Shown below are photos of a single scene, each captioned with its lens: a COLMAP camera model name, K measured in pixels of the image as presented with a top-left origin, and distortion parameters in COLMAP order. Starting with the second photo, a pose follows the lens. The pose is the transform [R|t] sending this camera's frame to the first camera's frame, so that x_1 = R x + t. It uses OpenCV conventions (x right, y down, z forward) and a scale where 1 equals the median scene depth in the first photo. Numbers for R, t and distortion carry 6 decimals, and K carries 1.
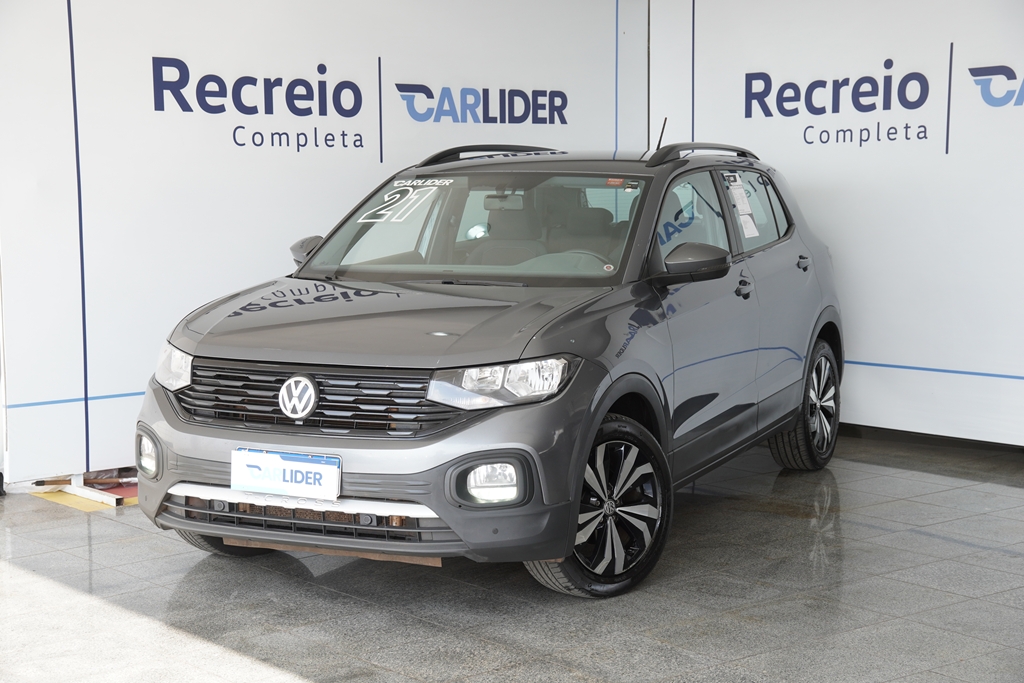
lens RADIAL K [[1676.9, 0, 512.0], [0, 1676.9, 341.5], [0, 0, 1]] dist [0.223333, 0.695377]
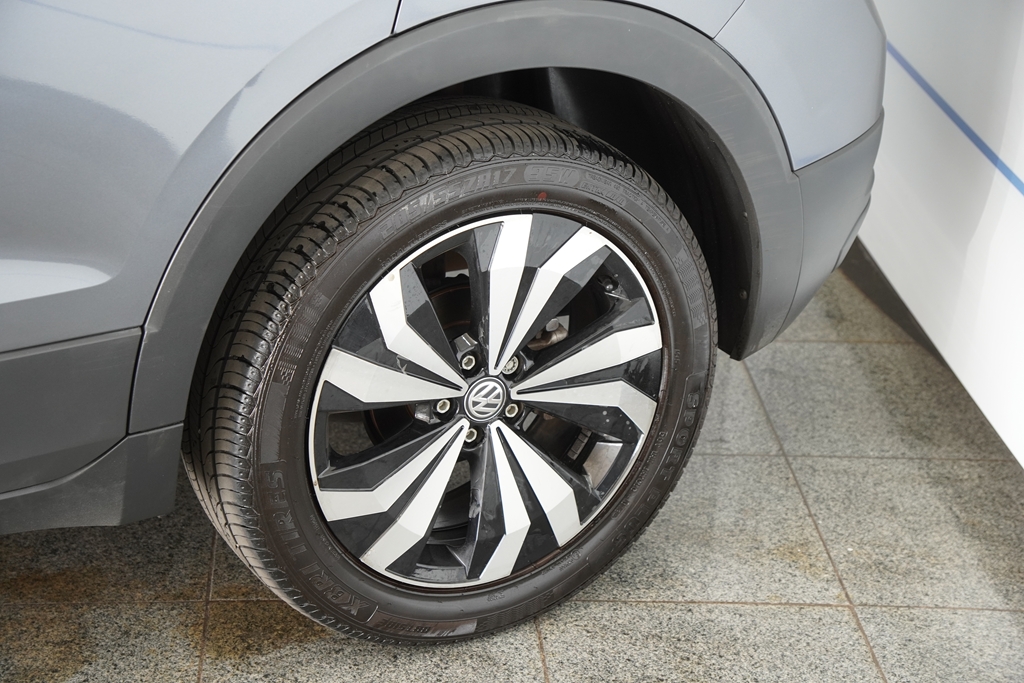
lens RADIAL K [[1989.1, 0, 512.0], [0, 1989.1, 341.5], [0, 0, 1]] dist [0.023588, 0.032499]
pose [[0.817747, 0.292719, -0.495586, 0.318758], [-0.125135, 0.930844, 0.343324, -0.066429], [0.561811, -0.218737, 0.797824, 0.776324]]
